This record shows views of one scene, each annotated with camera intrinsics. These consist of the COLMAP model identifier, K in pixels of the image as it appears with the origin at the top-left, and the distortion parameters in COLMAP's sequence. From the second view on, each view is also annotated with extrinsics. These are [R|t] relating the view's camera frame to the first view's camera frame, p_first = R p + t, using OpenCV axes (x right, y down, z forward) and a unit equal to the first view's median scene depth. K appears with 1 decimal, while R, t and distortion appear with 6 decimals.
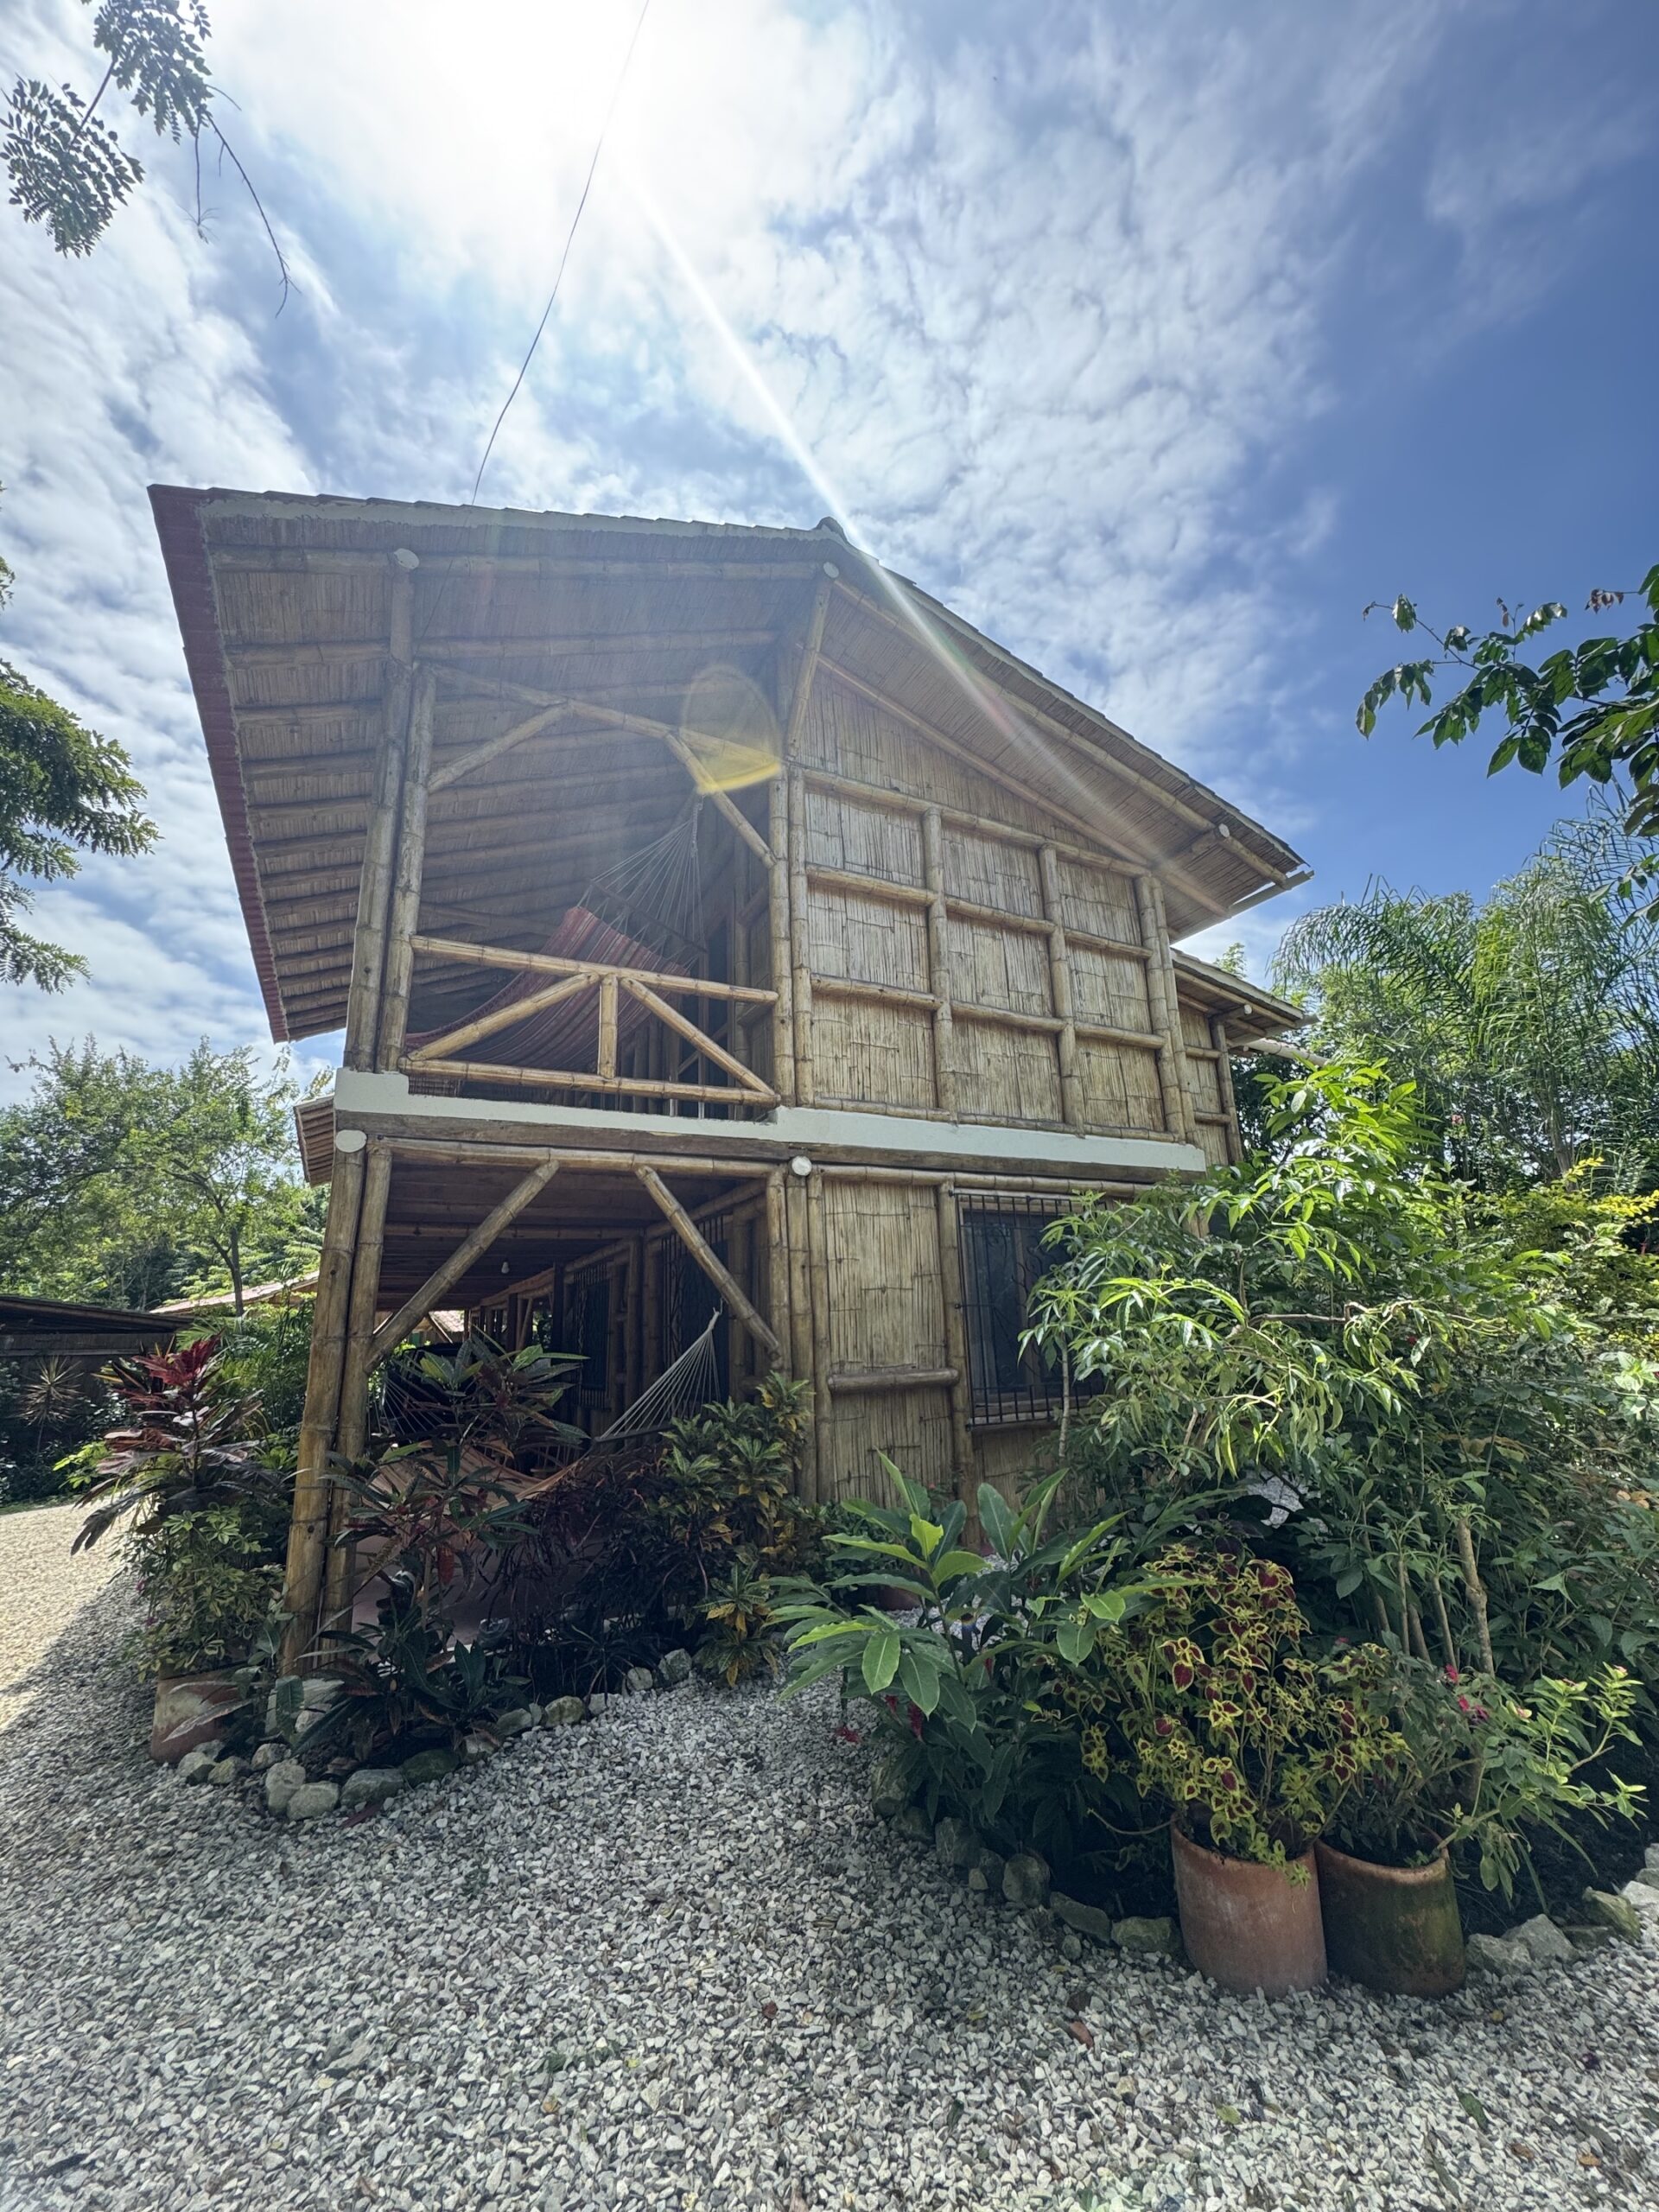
lens RADIAL K [[881.3, 0, 839.4], [0, 881.3, 1108.8], [0, 0, 1]] dist [-0.002801, 0.000232]
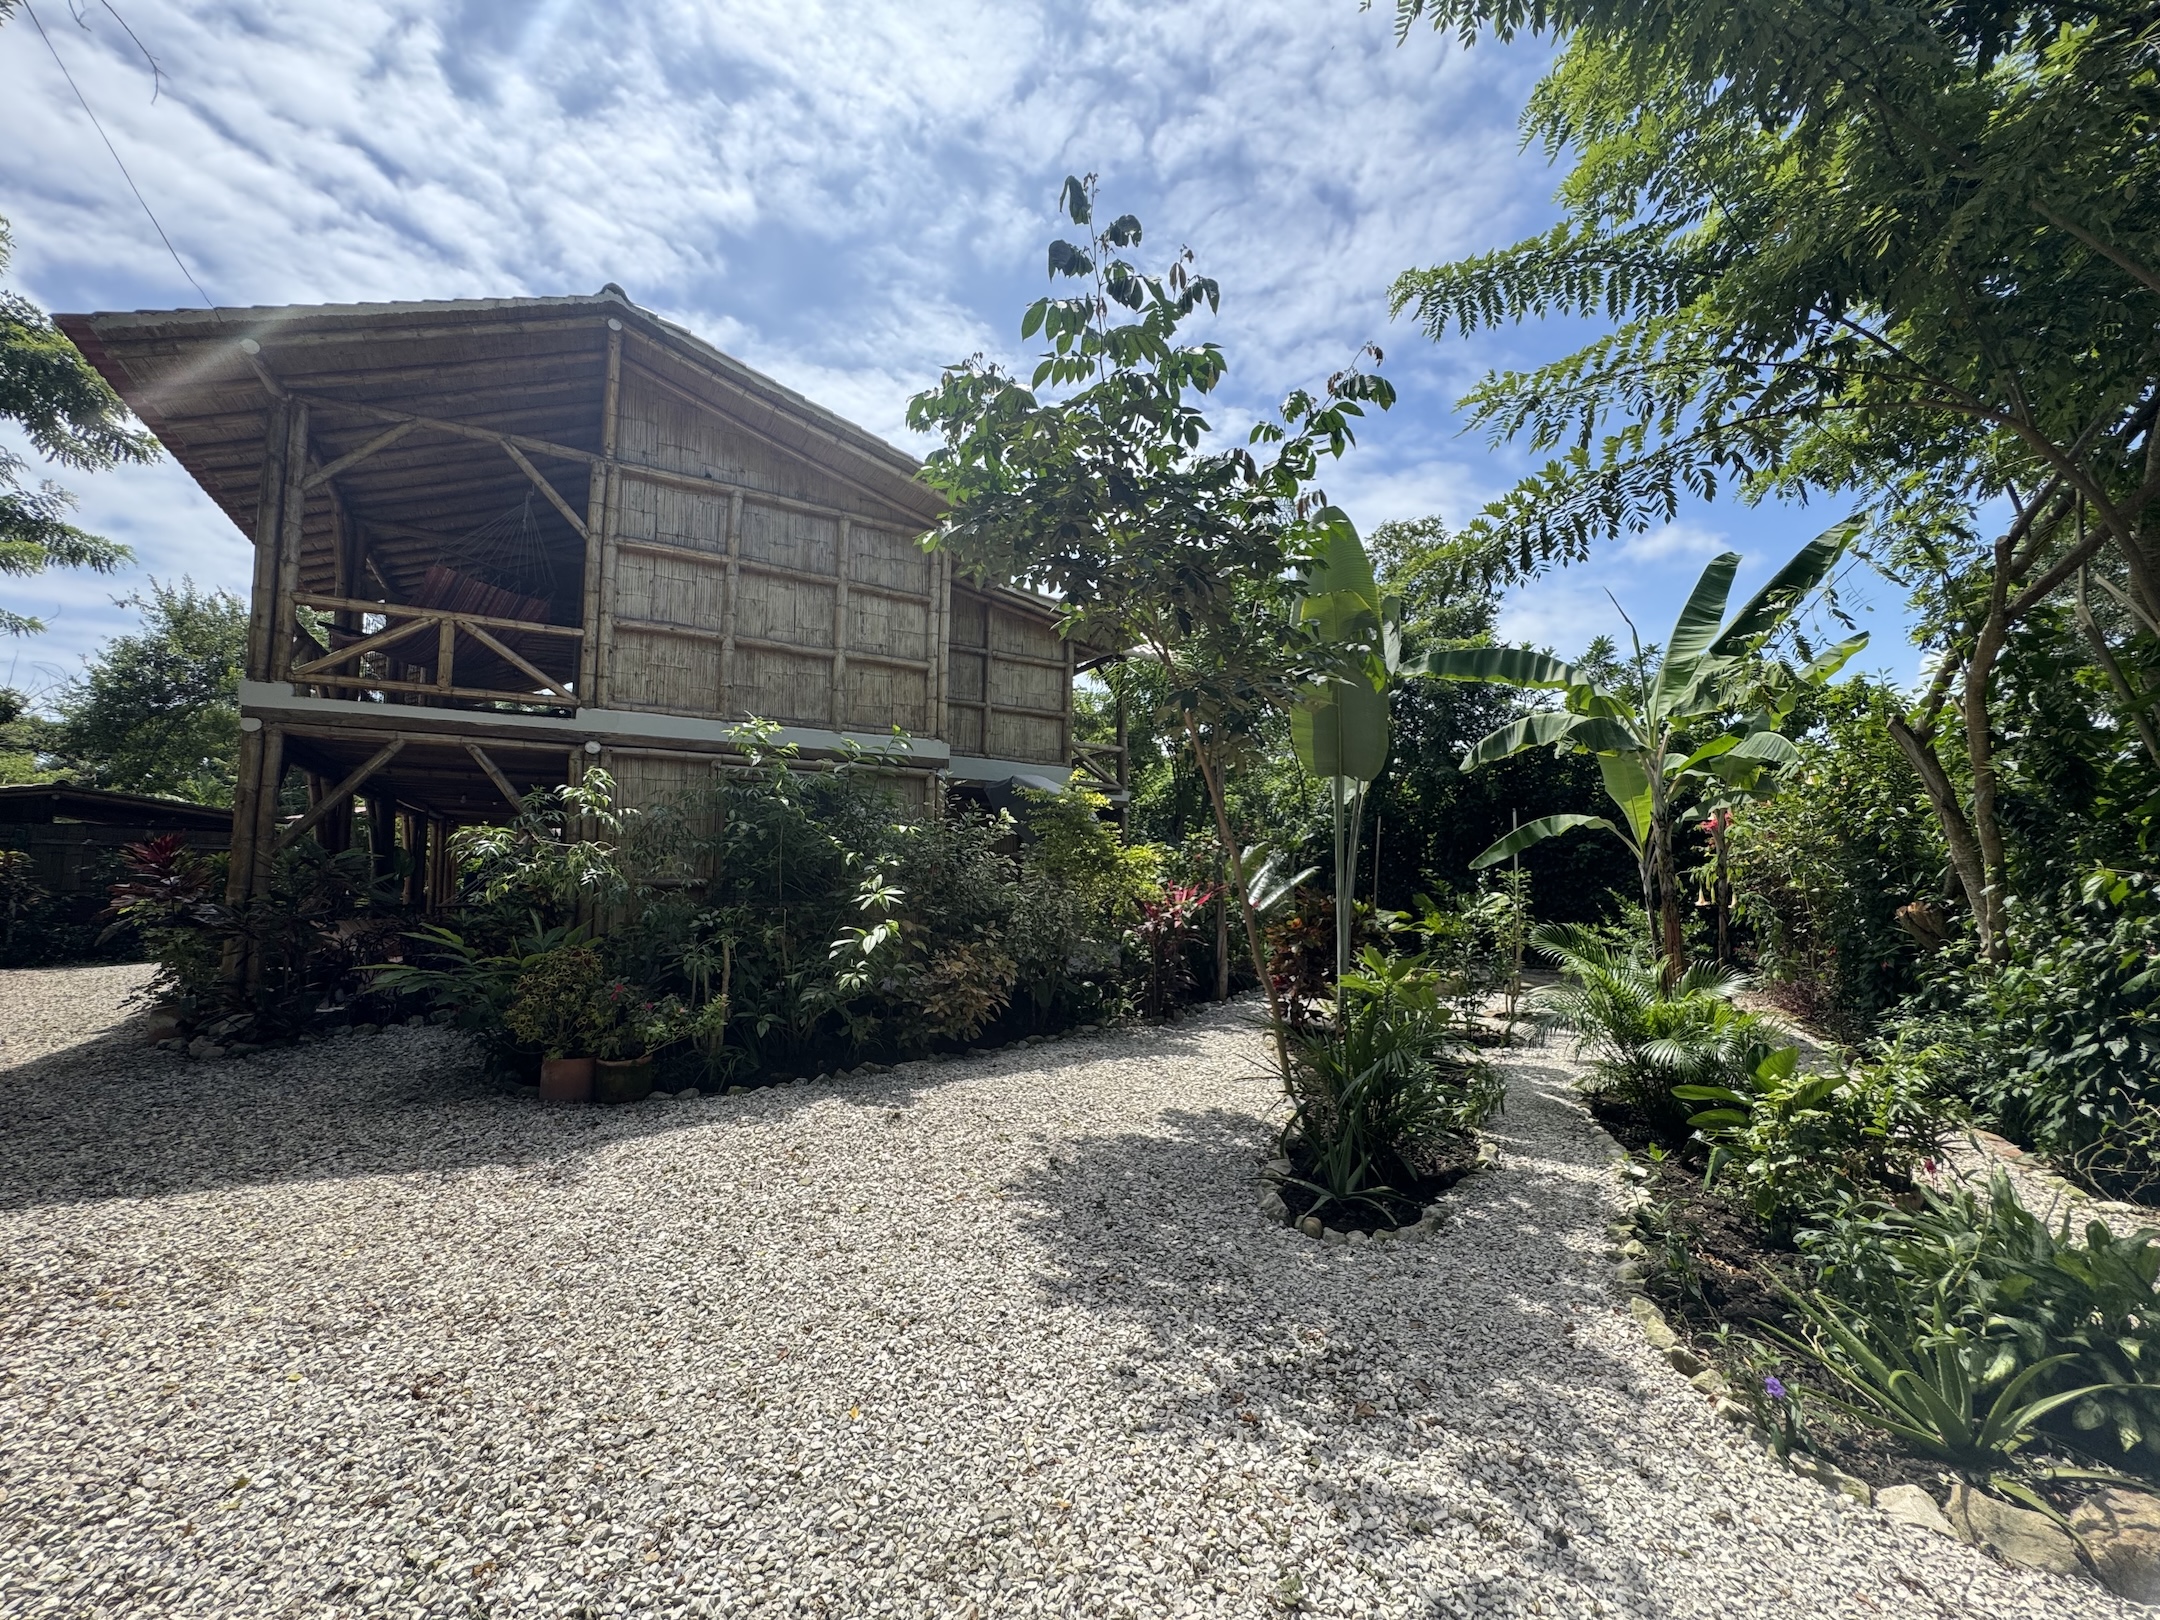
lens RADIAL K [[833.4, 0, 1080.0], [0, 833.4, 810.0], [0, 0, 1]] dist [-0.010485, 0.000368]
pose [[0.996611, 0.047586, 0.067104, 0.698456], [-0.059152, 0.981415, 0.182552, -0.140846], [-0.057170, -0.185902, 0.980904, -0.500052]]
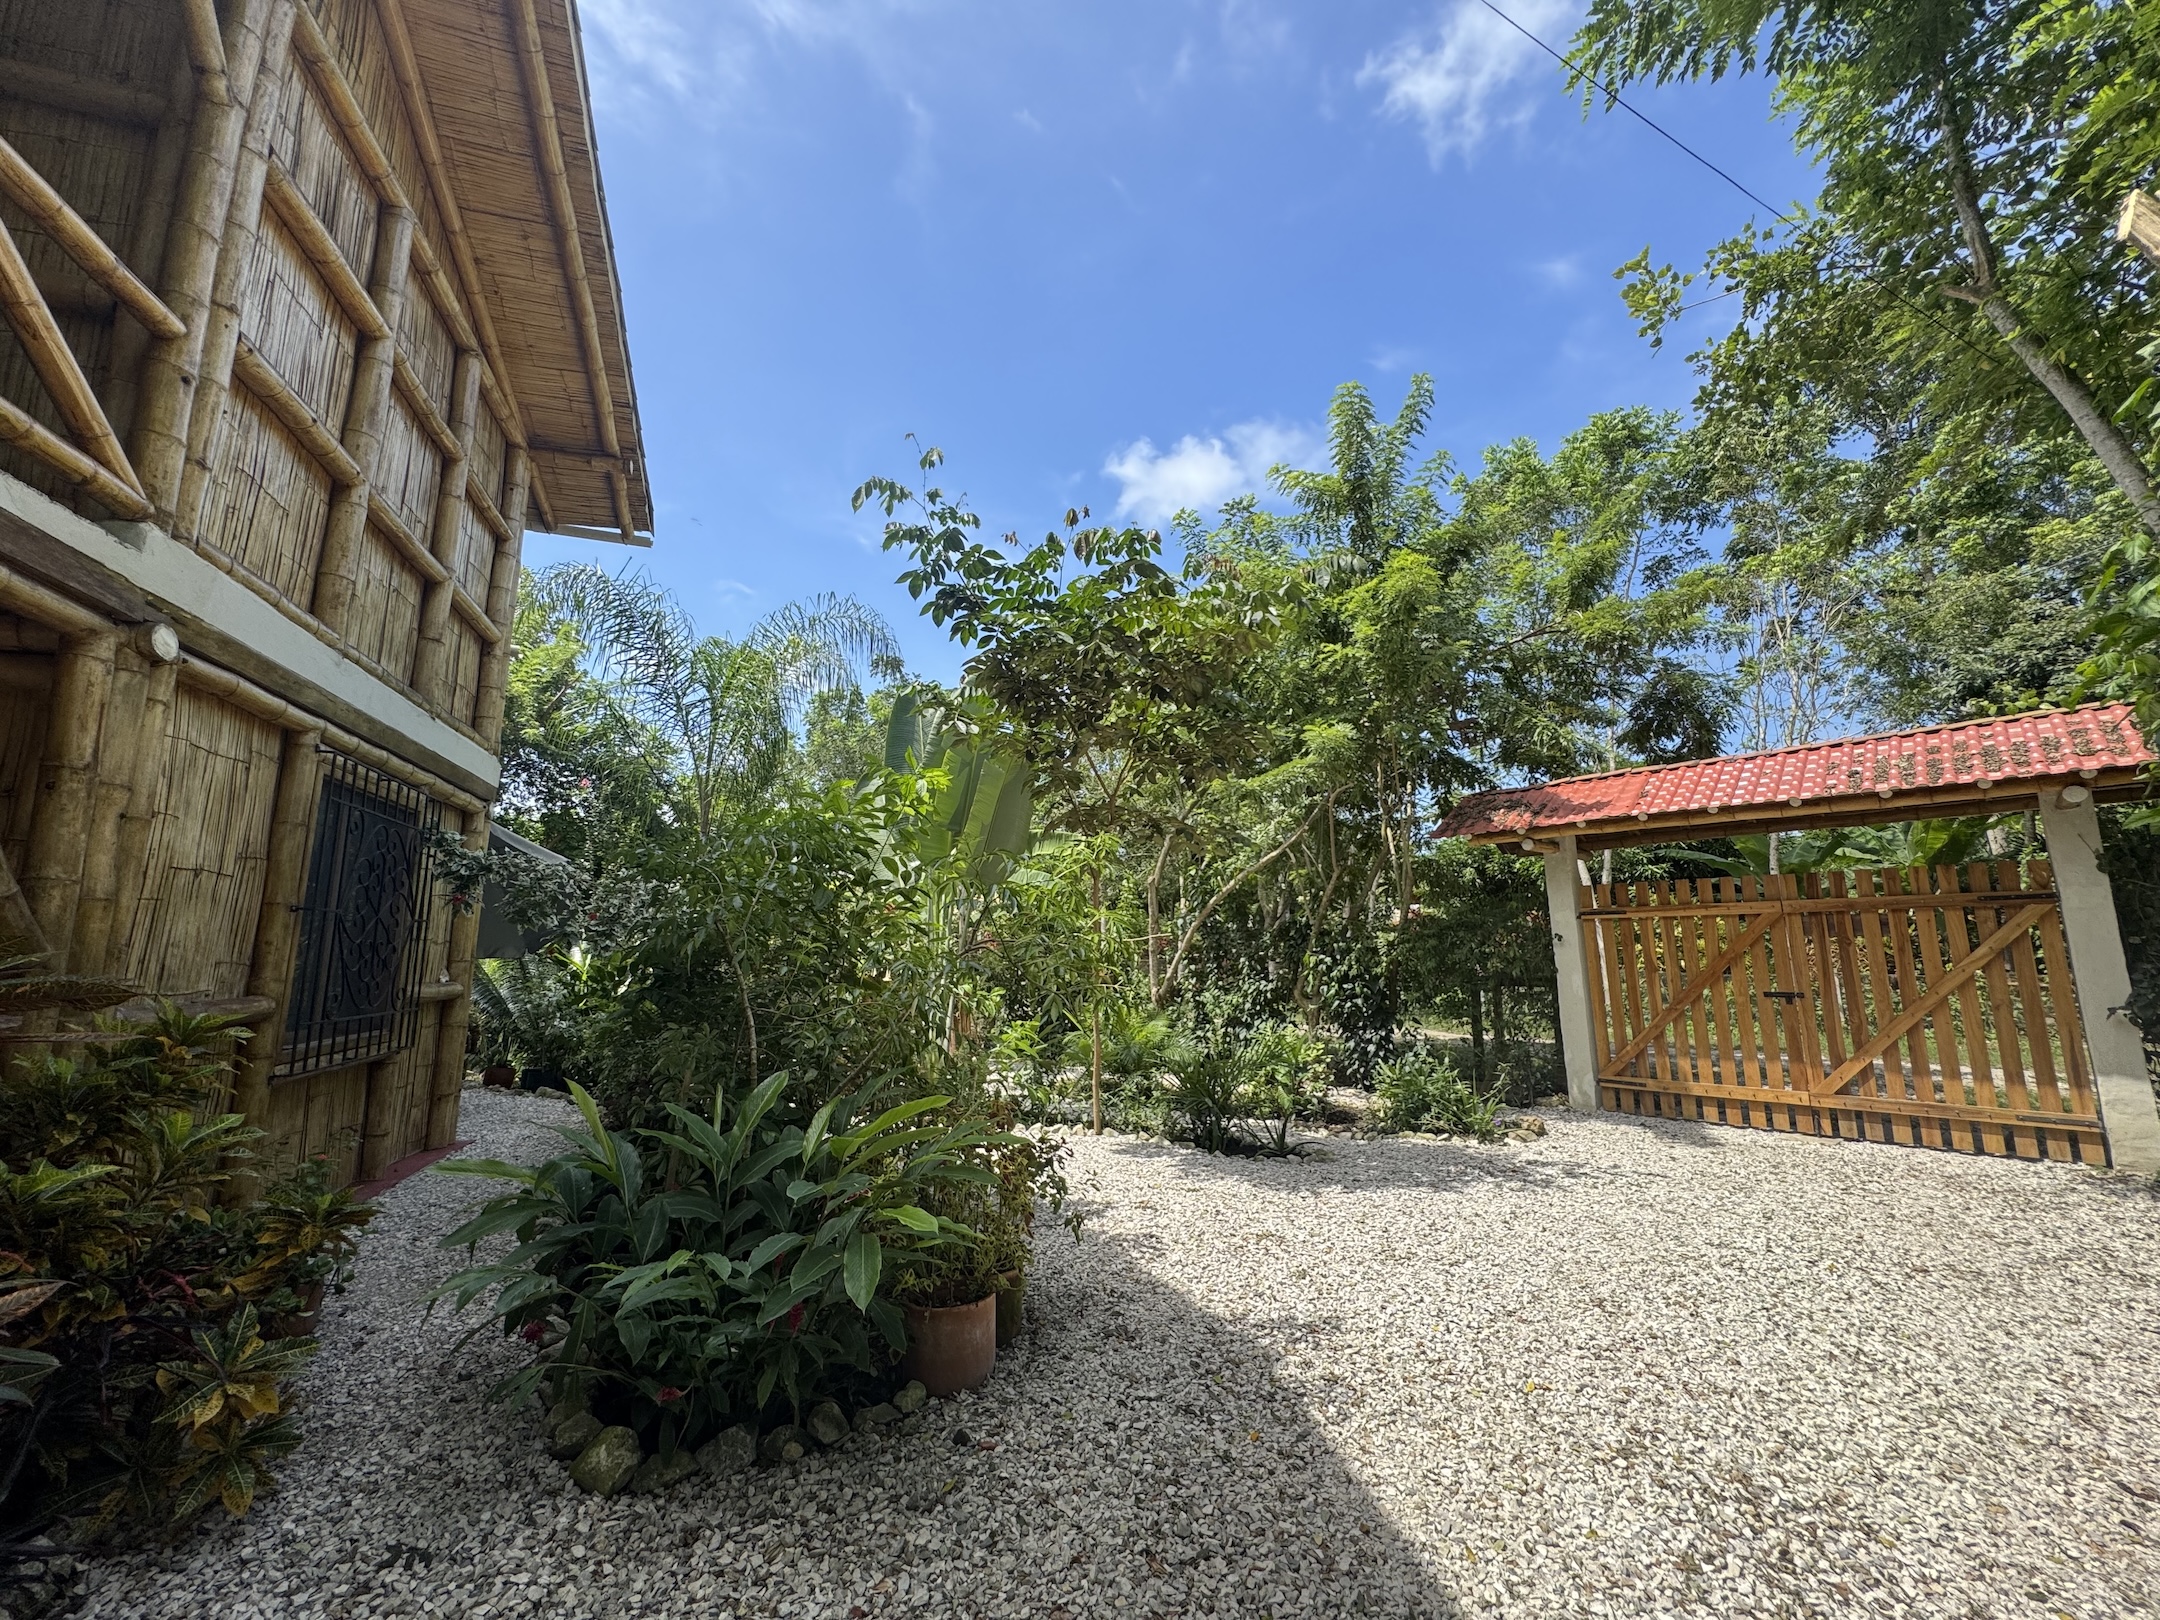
lens RADIAL K [[860.6, 0, 1078.2], [0, 860.6, 811.2], [0, 0, 1]] dist [-0.002801, 0.000232]
pose [[0.170260, 0.198774, 0.965143, -0.433300], [-0.245186, 0.957185, -0.153883, 0.105085], [-0.954408, -0.210439, 0.211707, 0.291938]]
